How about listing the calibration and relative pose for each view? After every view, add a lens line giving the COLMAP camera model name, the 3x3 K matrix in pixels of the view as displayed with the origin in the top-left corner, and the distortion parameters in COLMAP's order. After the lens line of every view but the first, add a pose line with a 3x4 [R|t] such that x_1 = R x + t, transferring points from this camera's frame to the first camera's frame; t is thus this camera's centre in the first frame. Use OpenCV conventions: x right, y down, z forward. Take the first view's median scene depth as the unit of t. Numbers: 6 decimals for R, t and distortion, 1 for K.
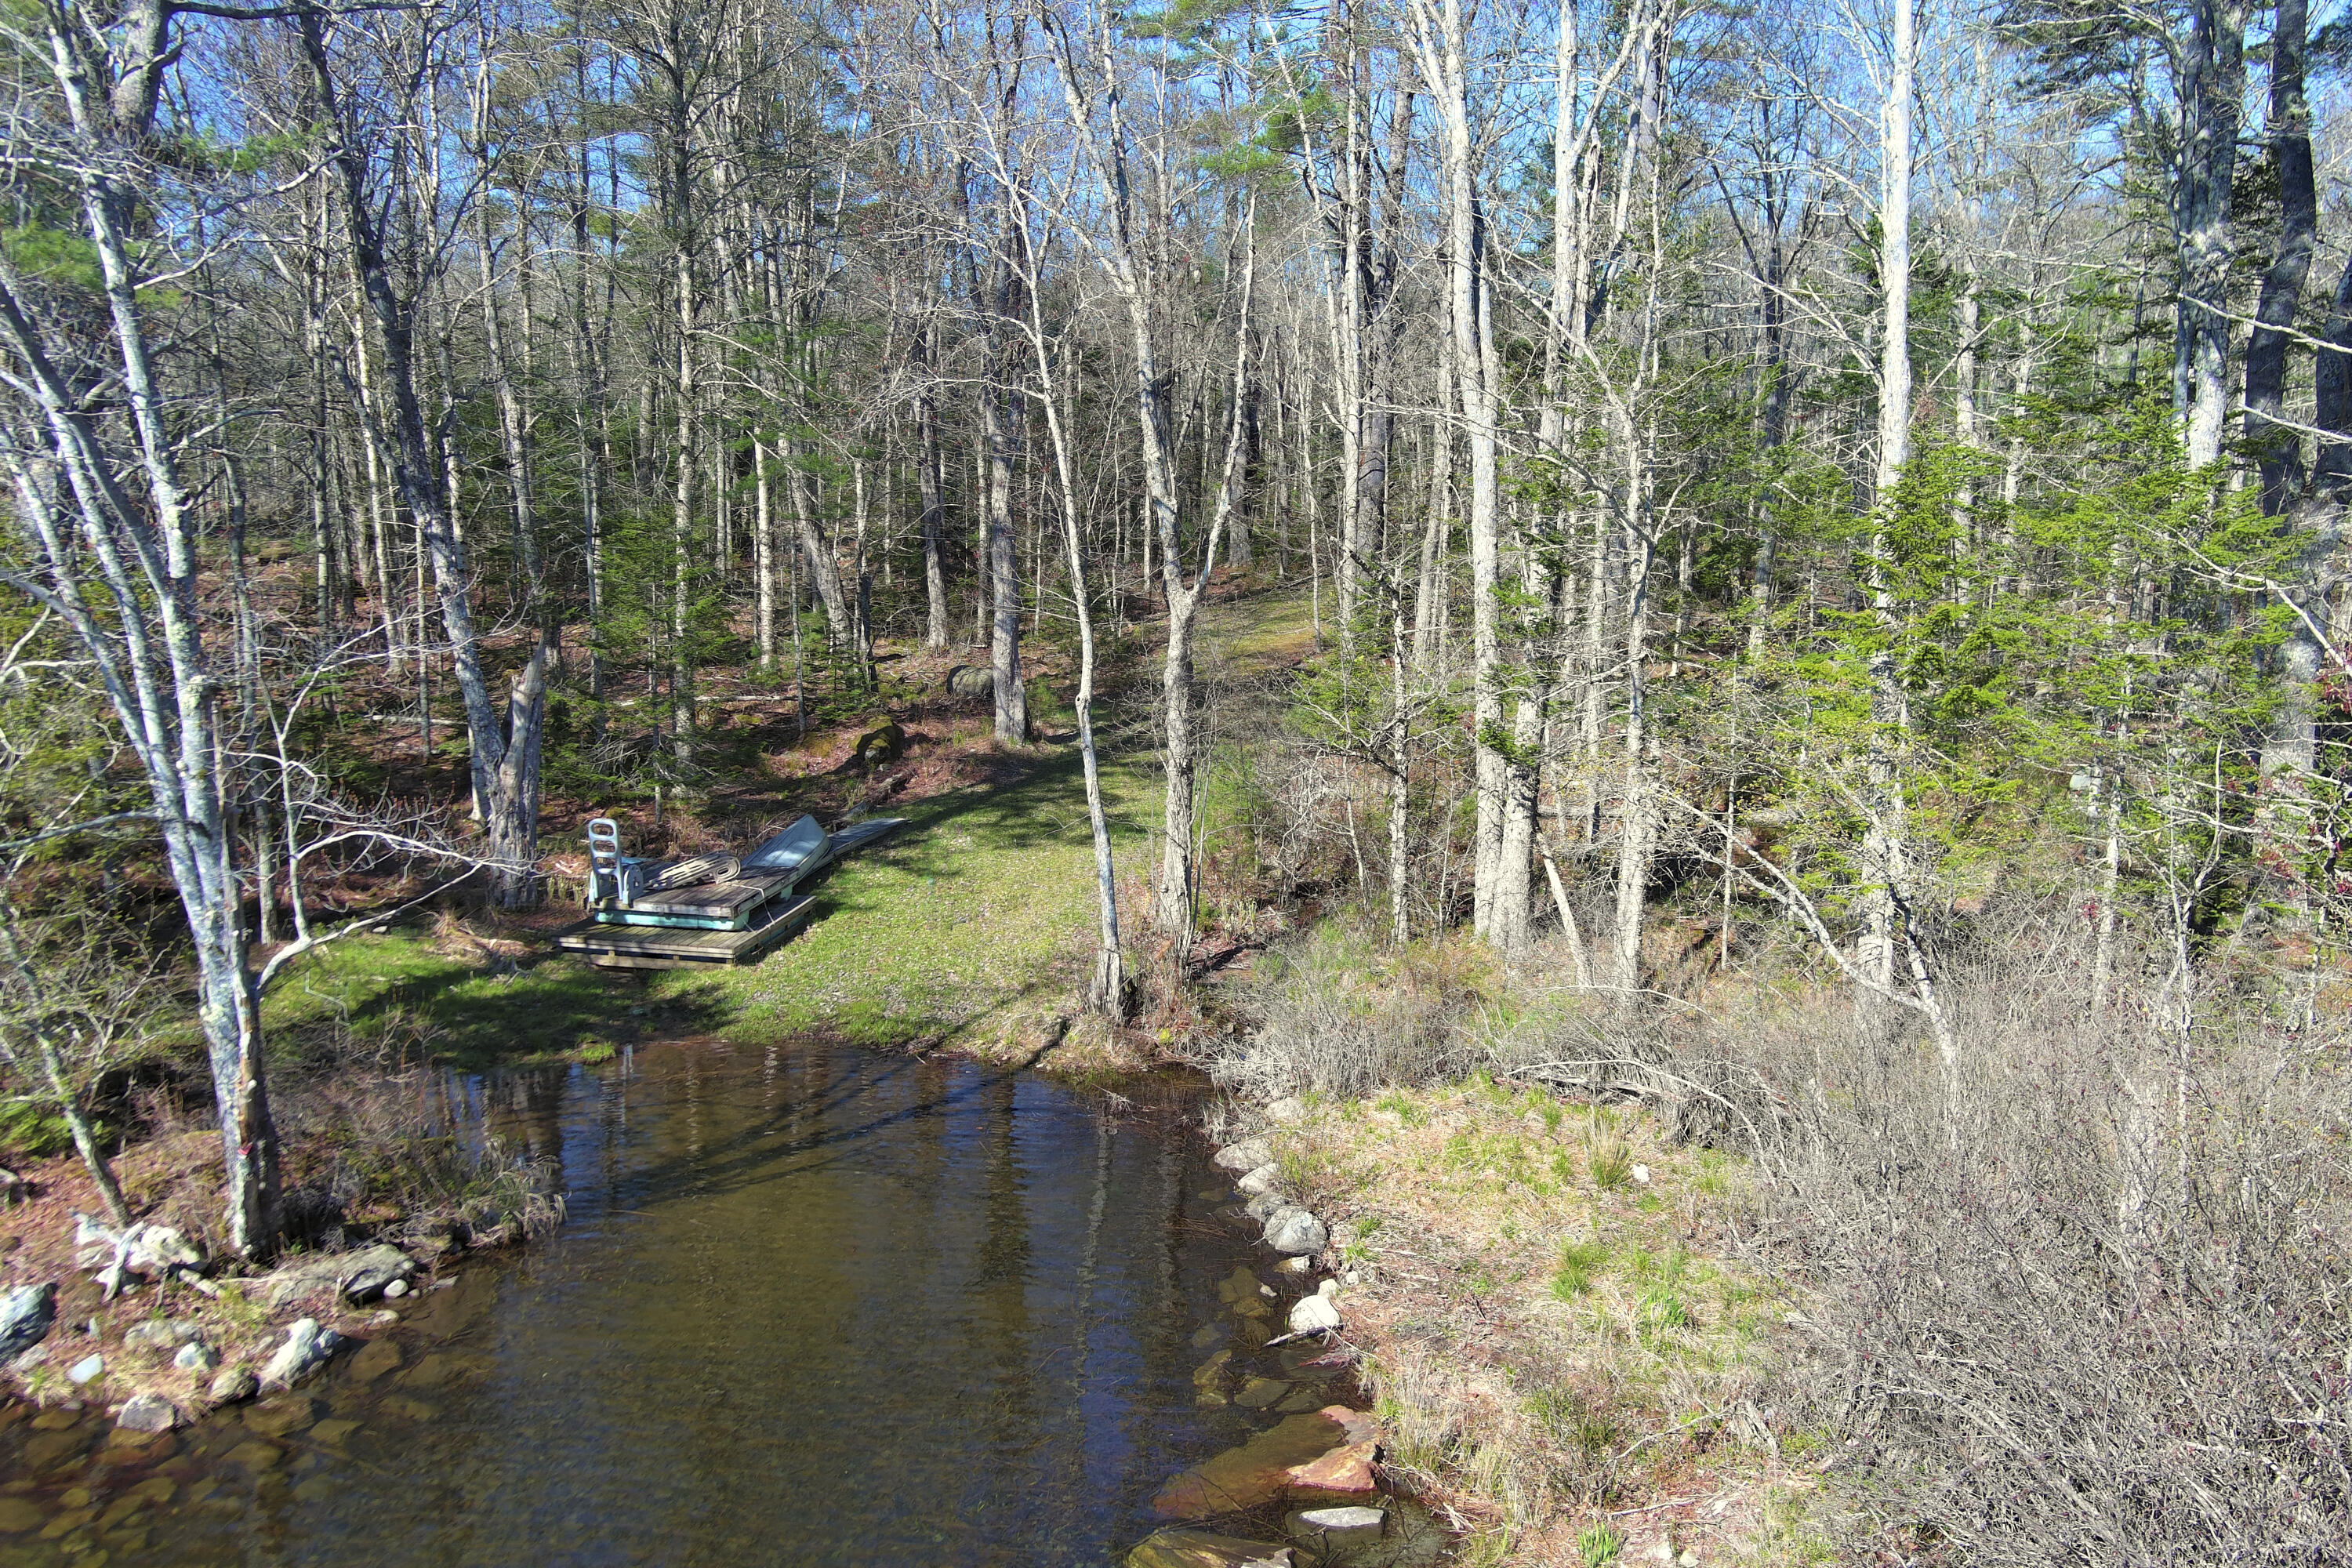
lens RADIAL K [[1878.8, 0, 1176.6], [0, 1878.8, 784.7], [0, 0, 1]] dist [0.020014, -0.003324]
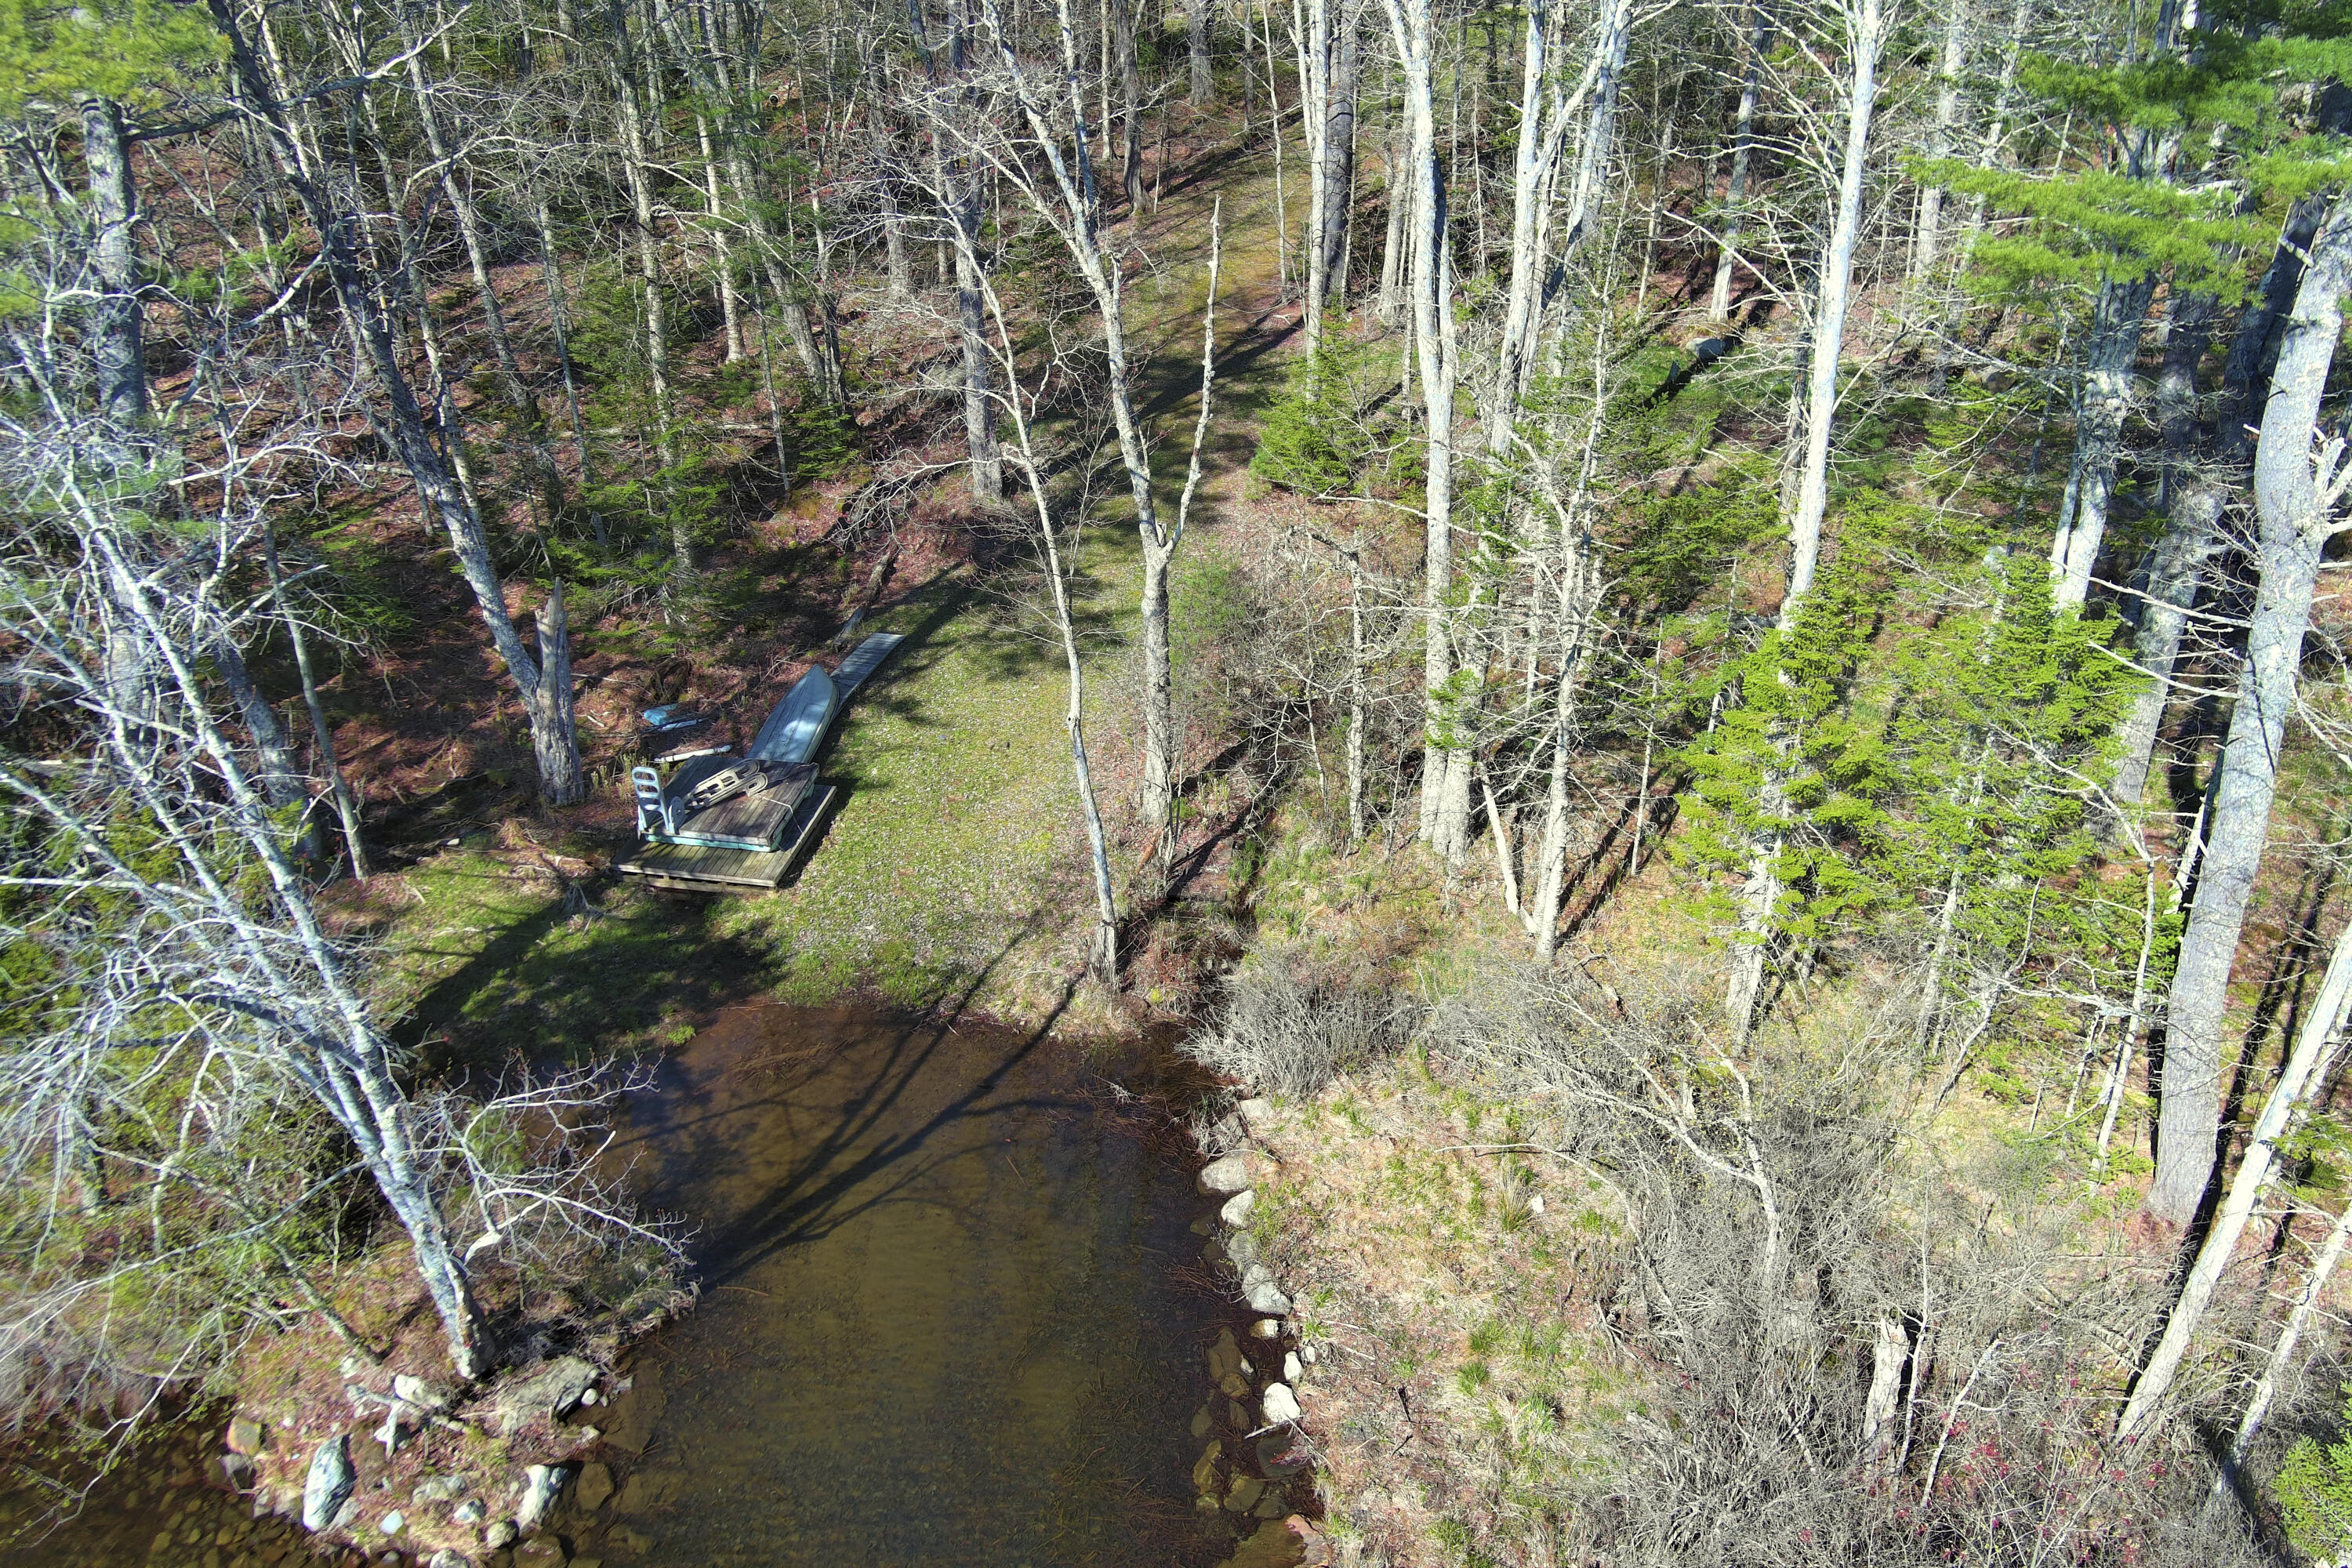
lens RADIAL K [[1900.9, 0, 1179.9], [0, 1900.9, 780.8], [0, 0, 1]] dist [0.024553, -0.024247]
pose [[0.999447, -0.030237, 0.013802, -0.003227], [0.023030, 0.929399, 0.368357, -0.429441], [-0.023965, -0.367836, 0.929582, -0.067088]]
